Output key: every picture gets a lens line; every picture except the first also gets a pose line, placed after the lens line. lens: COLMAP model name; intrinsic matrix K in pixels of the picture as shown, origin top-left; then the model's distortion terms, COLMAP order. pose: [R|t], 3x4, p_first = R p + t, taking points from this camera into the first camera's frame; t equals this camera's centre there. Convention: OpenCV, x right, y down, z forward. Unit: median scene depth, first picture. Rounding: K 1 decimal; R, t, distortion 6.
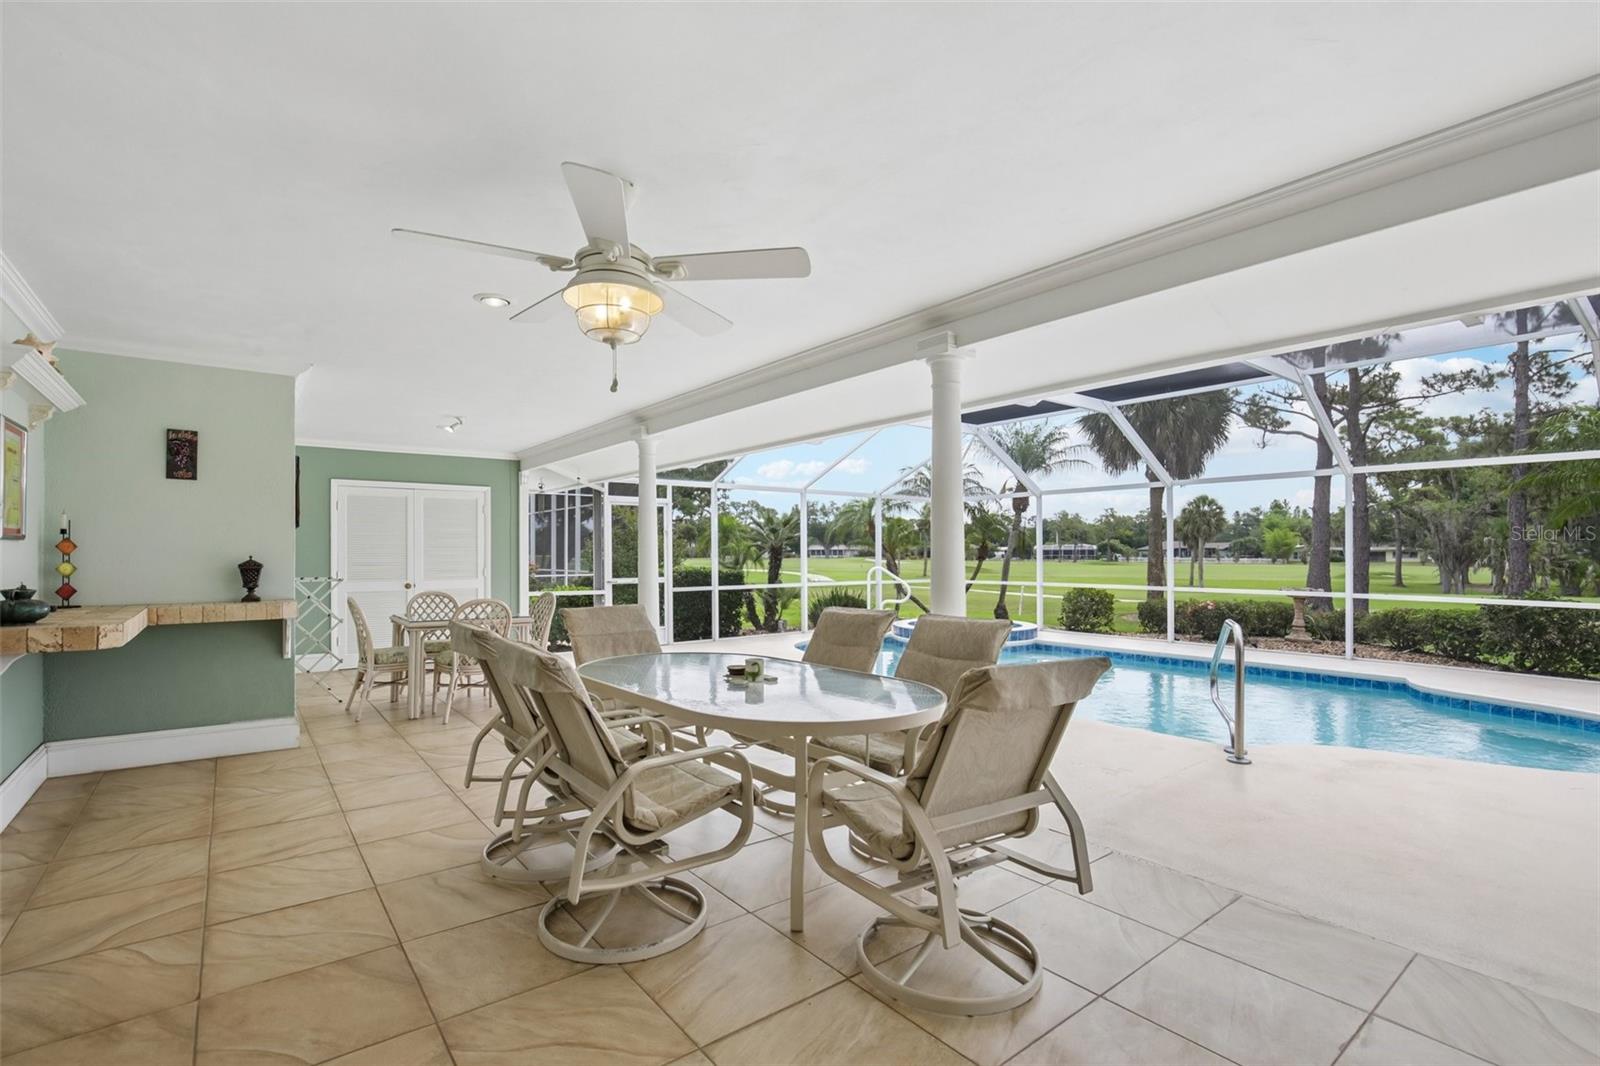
lens RADIAL K [[727.9, 0, 803.7], [0, 727.9, 549.1], [0, 0, 1]] dist [-0.013996, 0.005471]
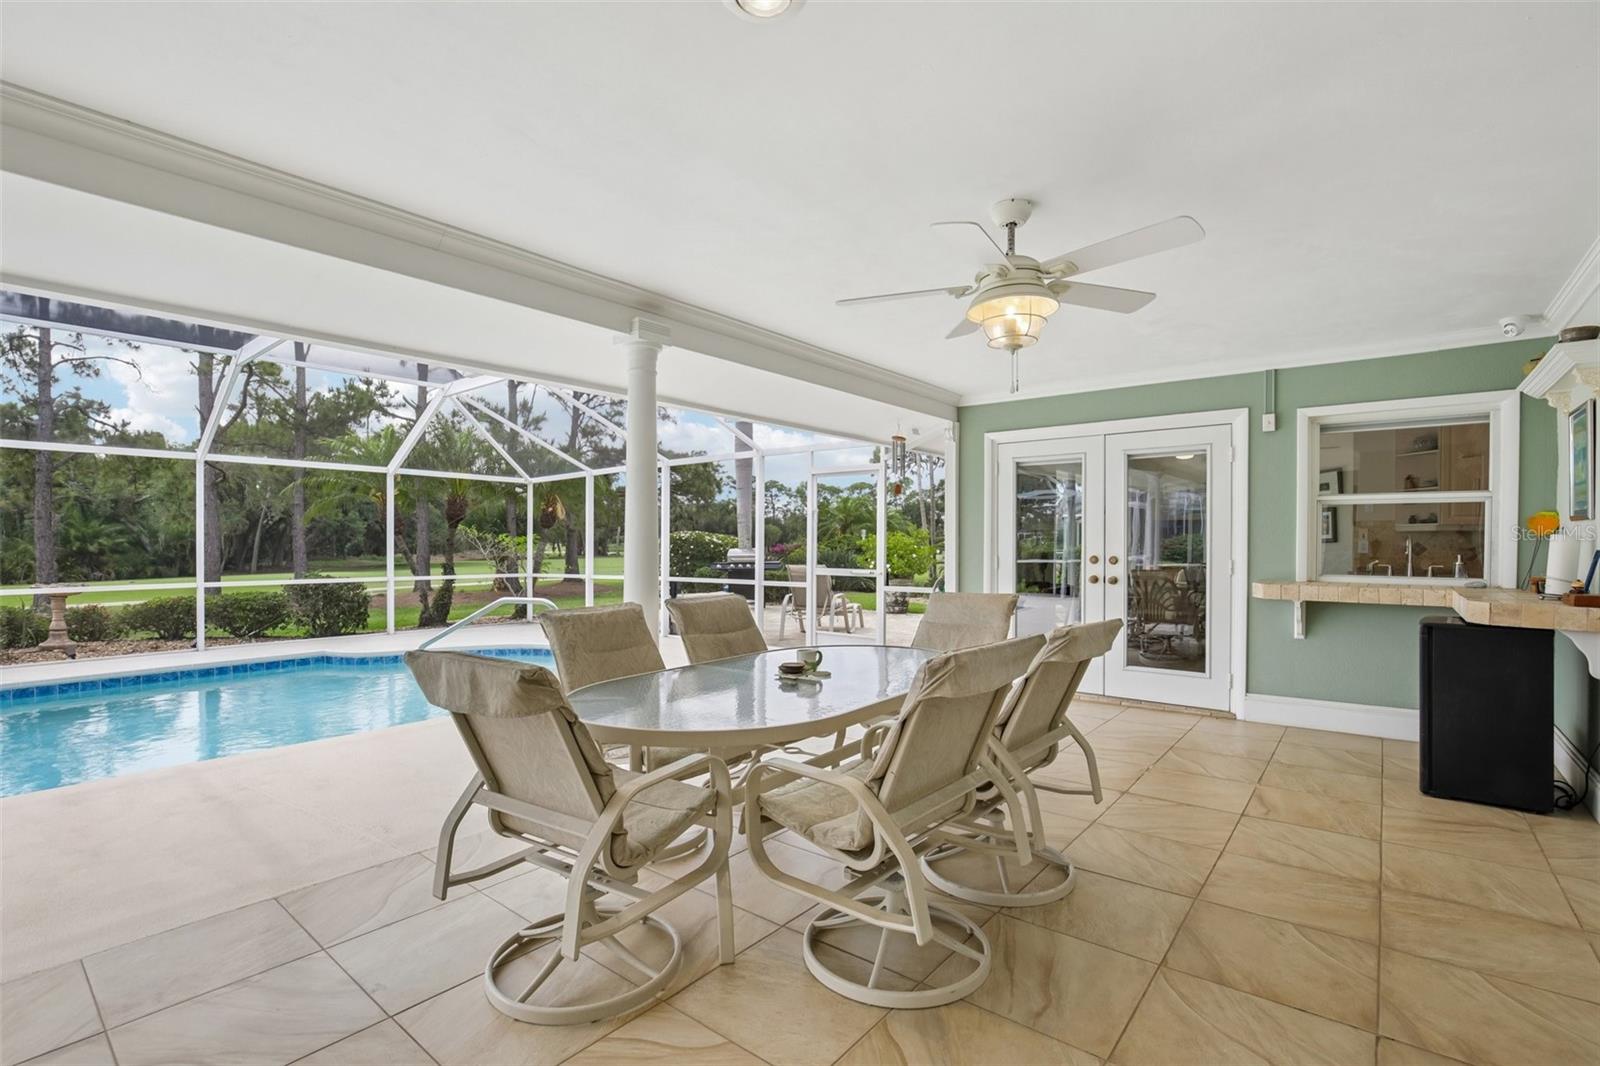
lens RADIAL K [[727.9, 0, 790.5], [0, 727.9, 542.3], [0, 0, 1]] dist [-0.013996, 0.005471]
pose [[-0.204334, -0.000246, 0.978901, -0.731327], [-0.006311, 0.999980, -0.001066, 0.008341], [-0.978881, -0.006396, -0.204332, 0.888529]]
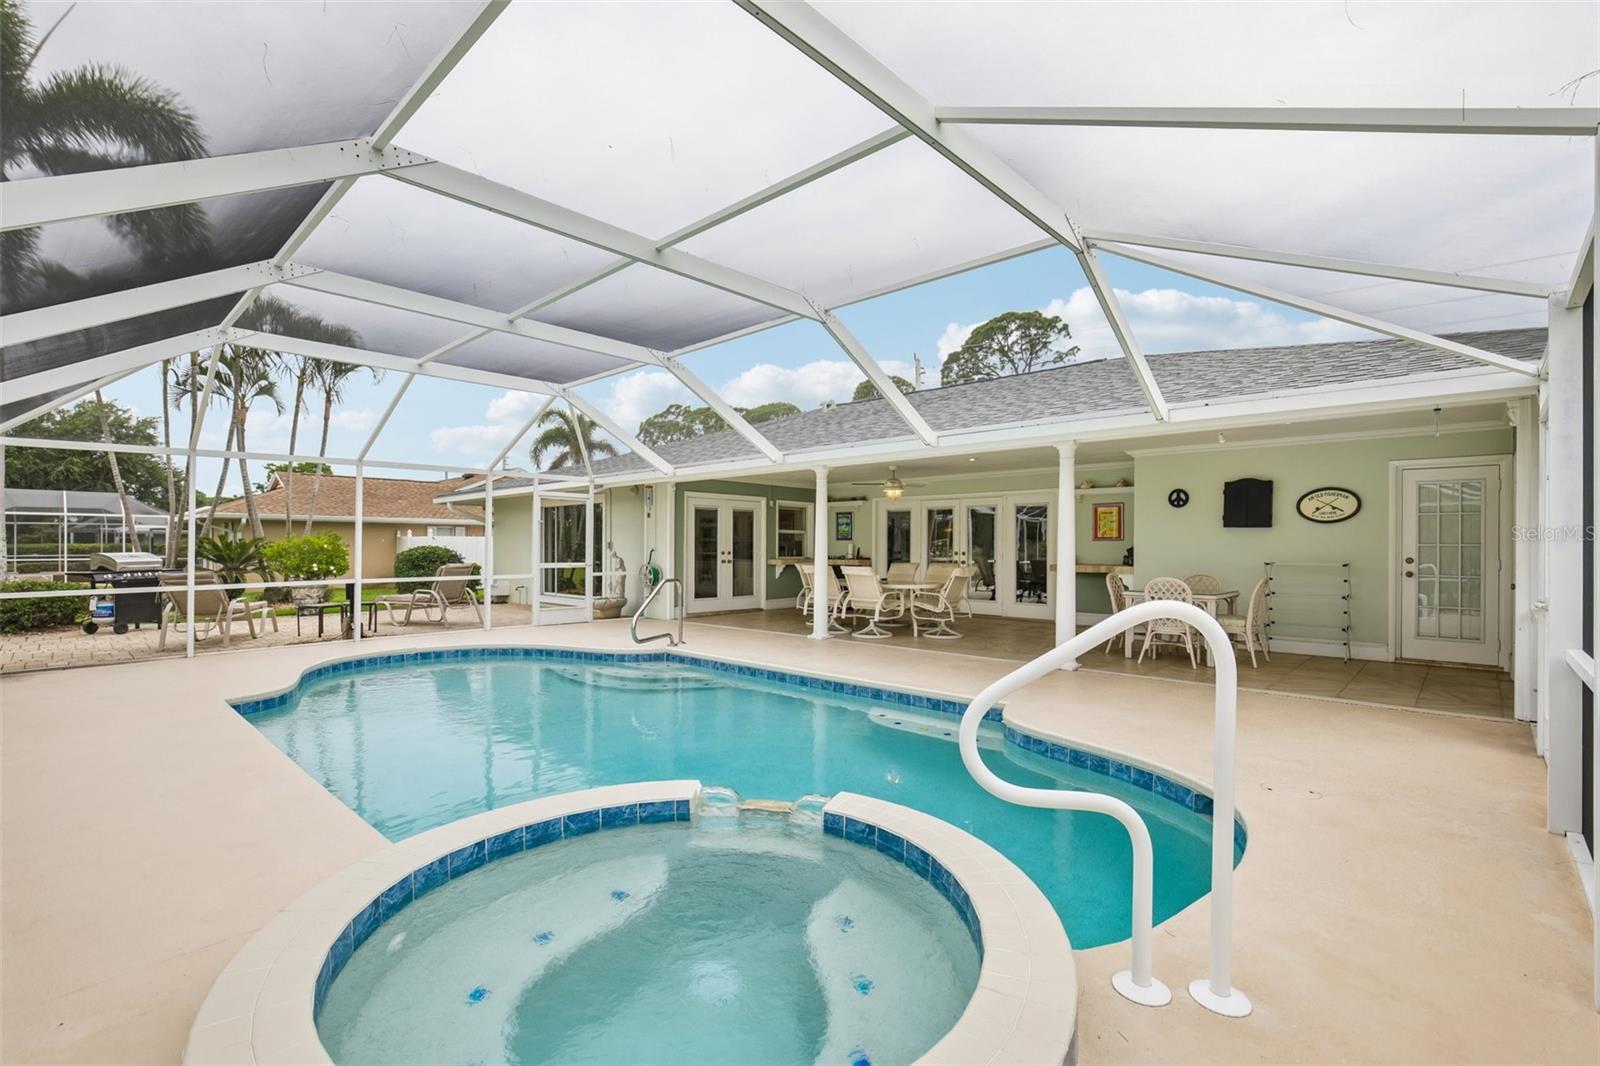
lens RADIAL K [[727.9, 0, 787.7], [0, 727.9, 539.8], [0, 0, 1]] dist [-0.013996, 0.005471]
pose [[-0.991420, -0.007619, -0.130490, 0.584856], [-0.005053, 0.999788, -0.019983, 0.042732], [0.130614, -0.019152, -0.991248, 3.162503]]
